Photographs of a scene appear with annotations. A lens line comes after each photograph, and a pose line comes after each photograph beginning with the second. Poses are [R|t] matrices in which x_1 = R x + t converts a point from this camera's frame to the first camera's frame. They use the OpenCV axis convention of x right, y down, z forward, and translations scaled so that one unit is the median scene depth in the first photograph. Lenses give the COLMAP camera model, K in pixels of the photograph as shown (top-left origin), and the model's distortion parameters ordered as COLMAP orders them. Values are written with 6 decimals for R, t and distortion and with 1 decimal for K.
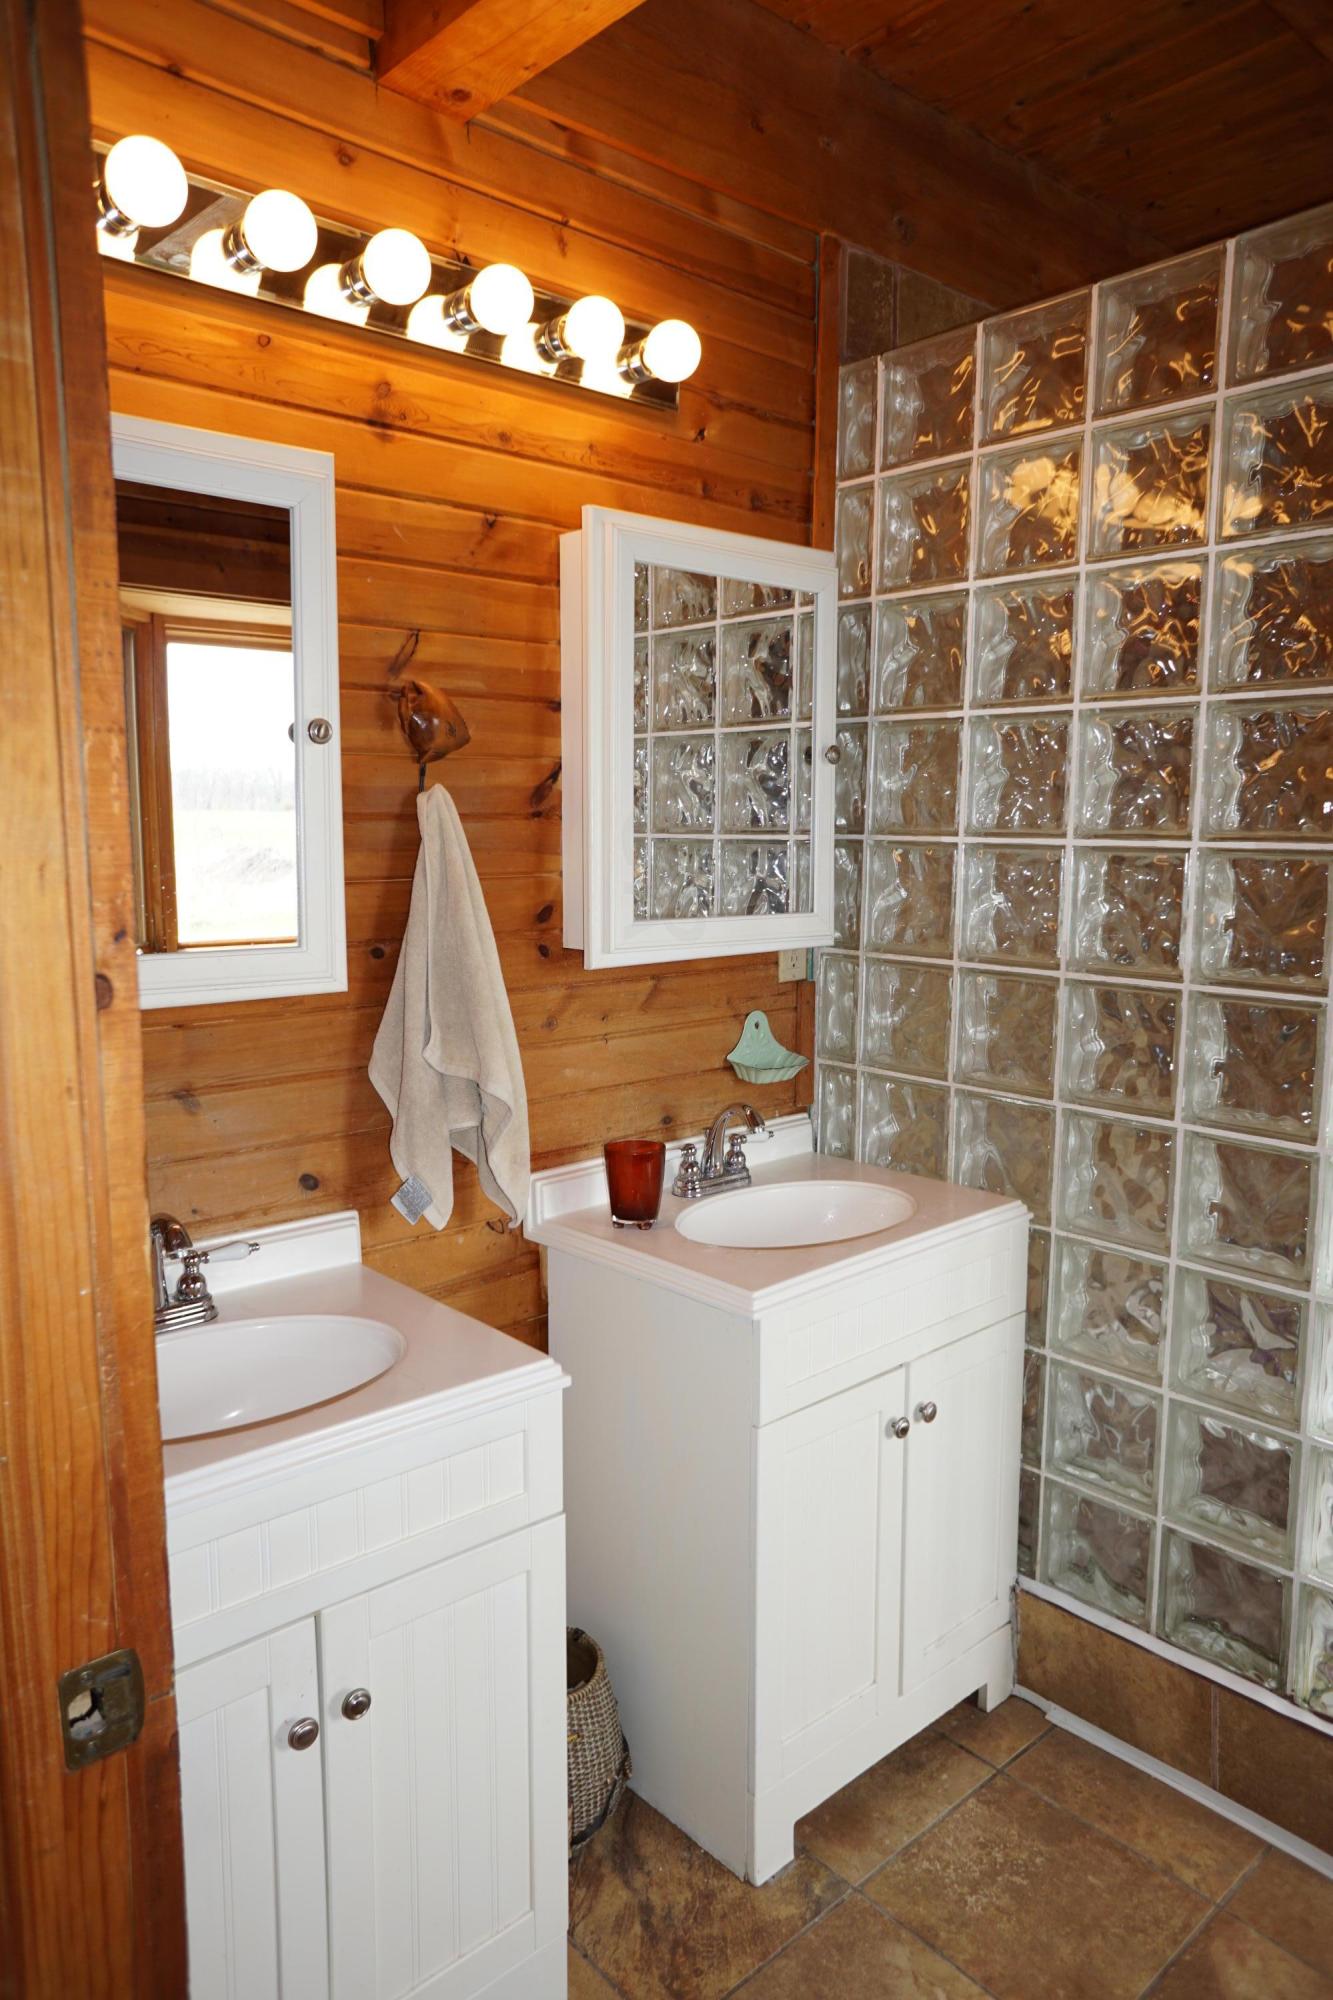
lens RADIAL K [[1353.3, 0, 666.5], [0, 1353.3, 1000.0], [0, 0, 1]] dist [-0.066157, 0.089619]
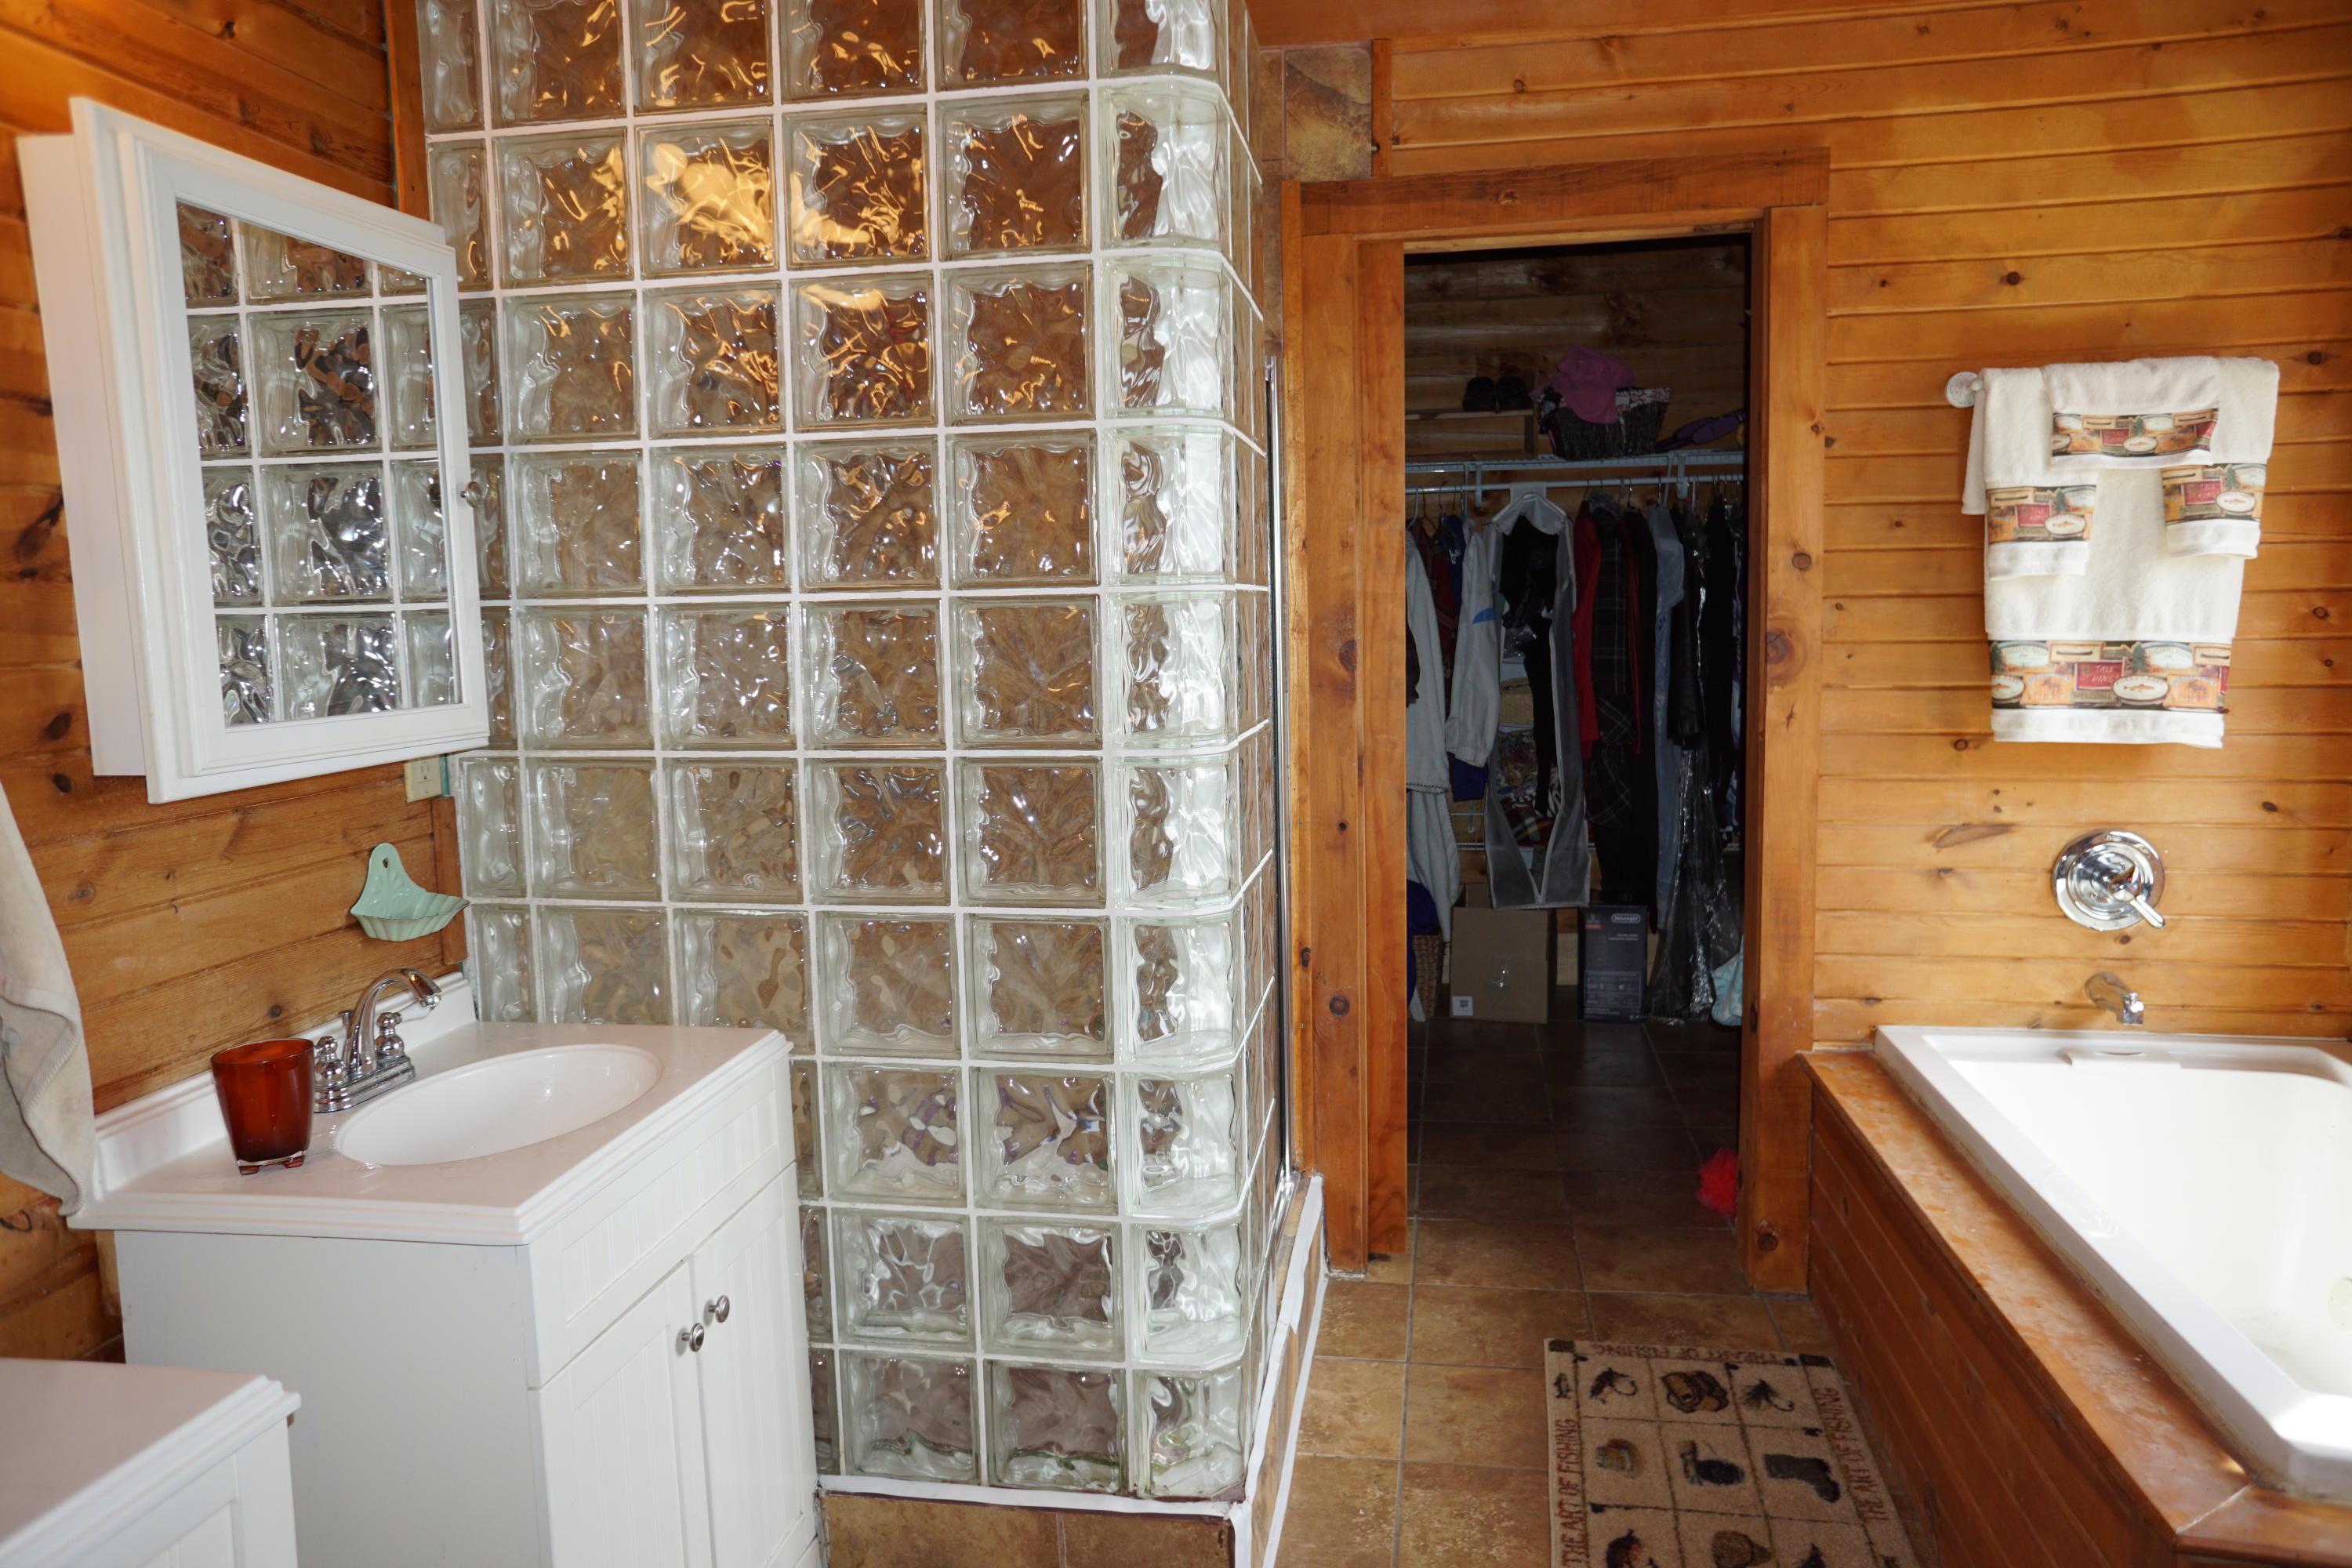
lens RADIAL K [[1591.5, 0, 1176.0], [0, 1591.5, 784.0], [0, 0, 1]] dist [-0.066157, 0.089619]
pose [[0.785611, -0.092610, 0.611751, -0.126827], [0.103531, 0.994471, 0.017594, 0.006147], [-0.609998, 0.049513, 0.790855, 0.068209]]
